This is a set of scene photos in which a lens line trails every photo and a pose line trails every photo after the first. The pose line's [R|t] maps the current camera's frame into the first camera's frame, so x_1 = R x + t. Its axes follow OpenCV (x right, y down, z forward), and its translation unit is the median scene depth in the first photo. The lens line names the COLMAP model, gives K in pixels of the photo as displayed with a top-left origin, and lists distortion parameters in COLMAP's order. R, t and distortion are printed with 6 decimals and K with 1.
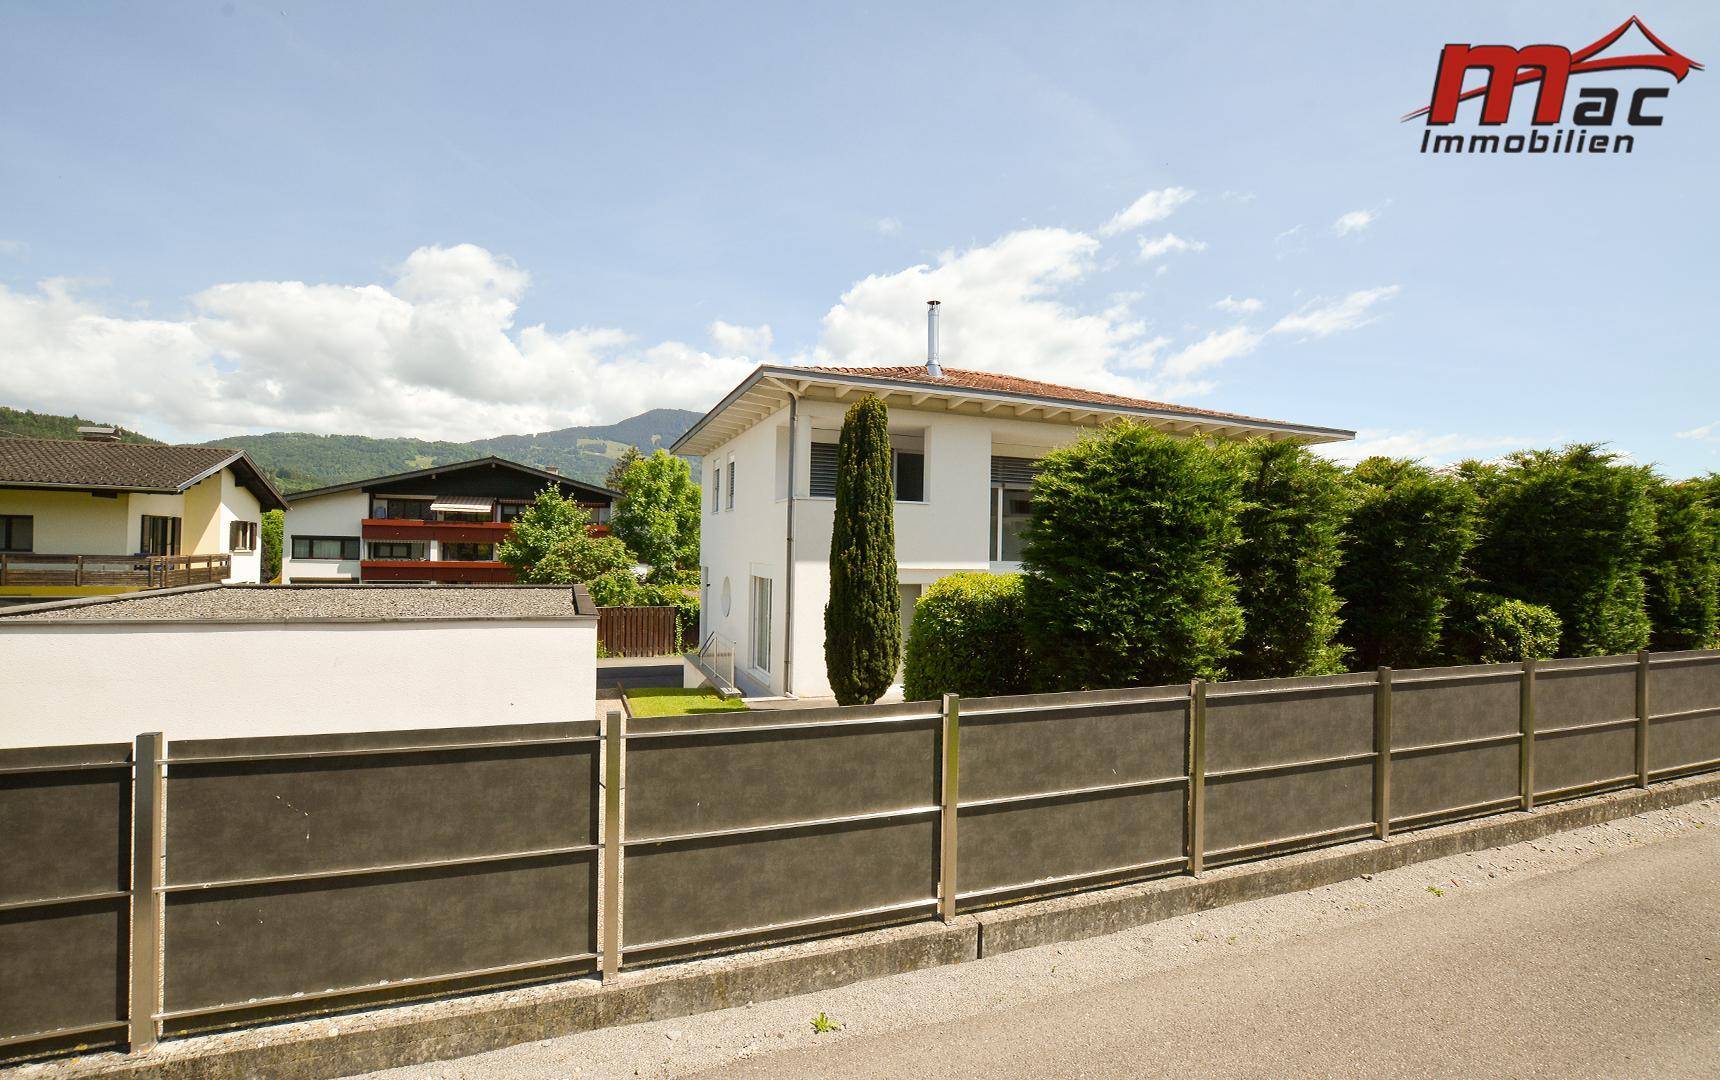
lens RADIAL K [[763.6, 0, 863.1], [0, 763.6, 547.4], [0, 0, 1]] dist [-0.032137, 0.005494]
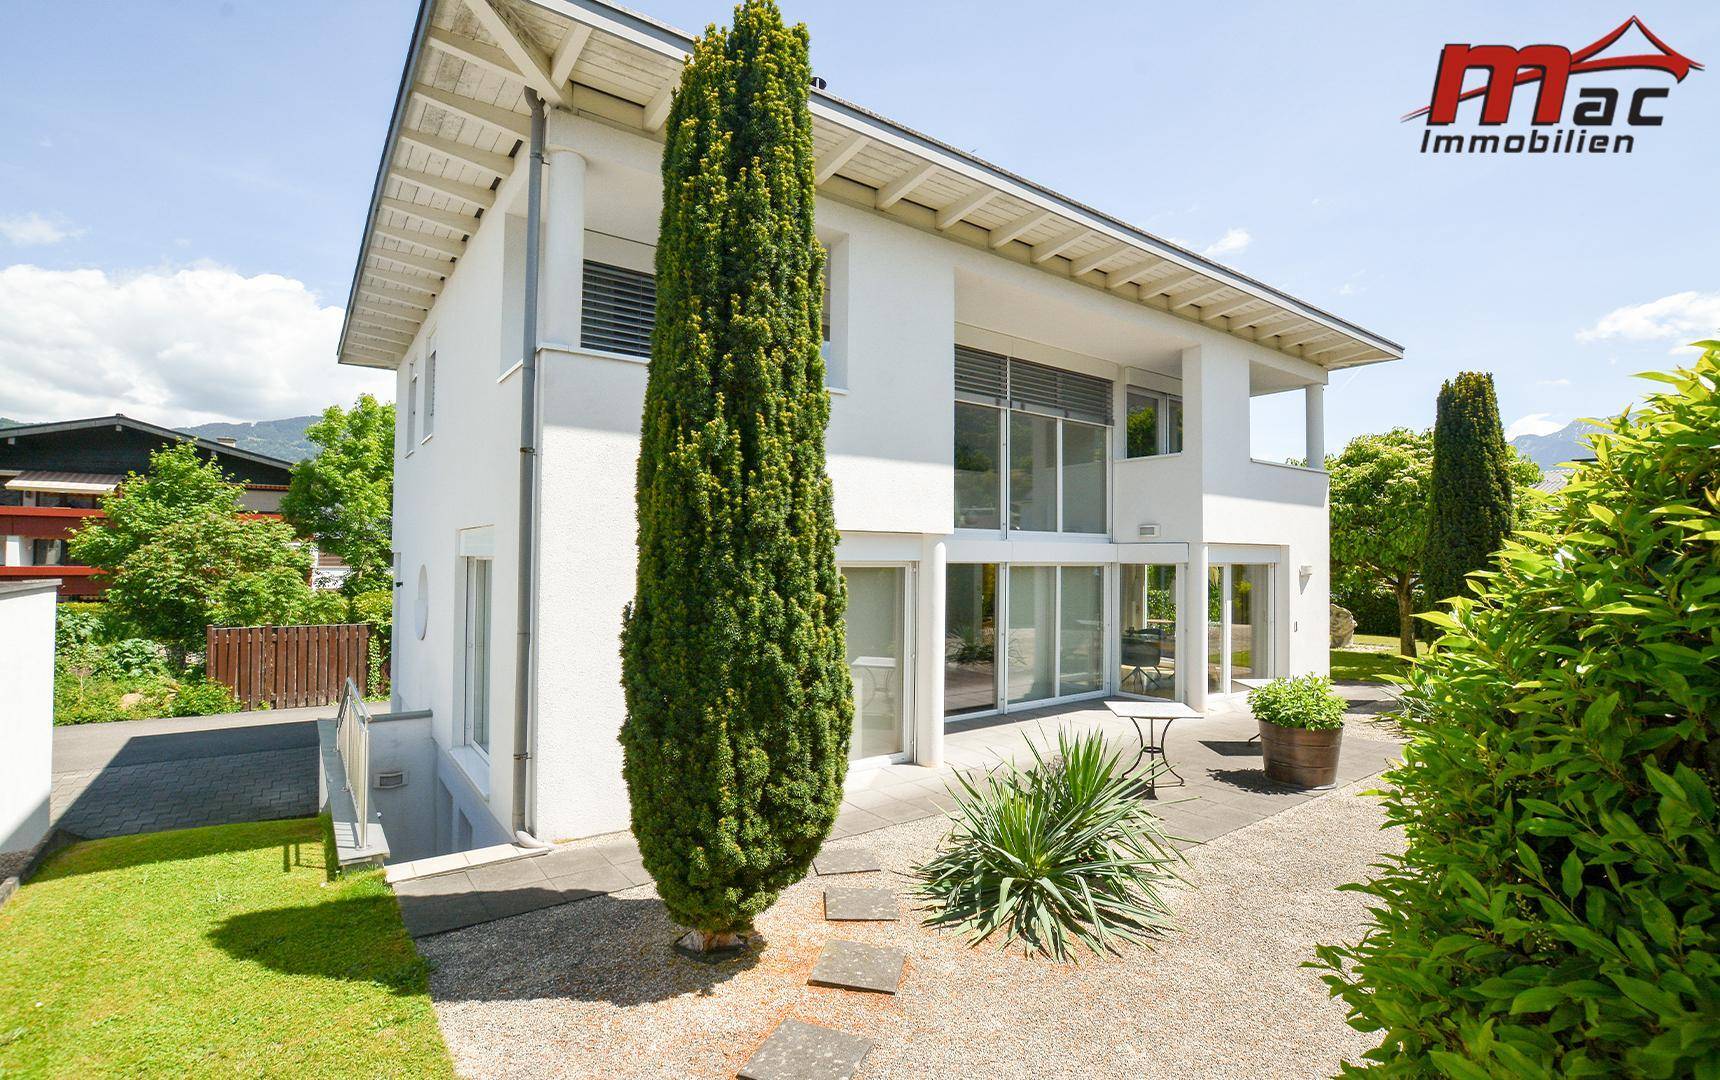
lens RADIAL K [[763.6, 0, 863.1], [0, 763.6, 547.4], [0, 0, 1]] dist [-0.032137, 0.005494]
pose [[0.964165, -0.002878, 0.265286, -0.037813], [0.005522, 0.999942, -0.009220, 0.054074], [-0.265244, 0.010355, 0.964126, 0.670939]]
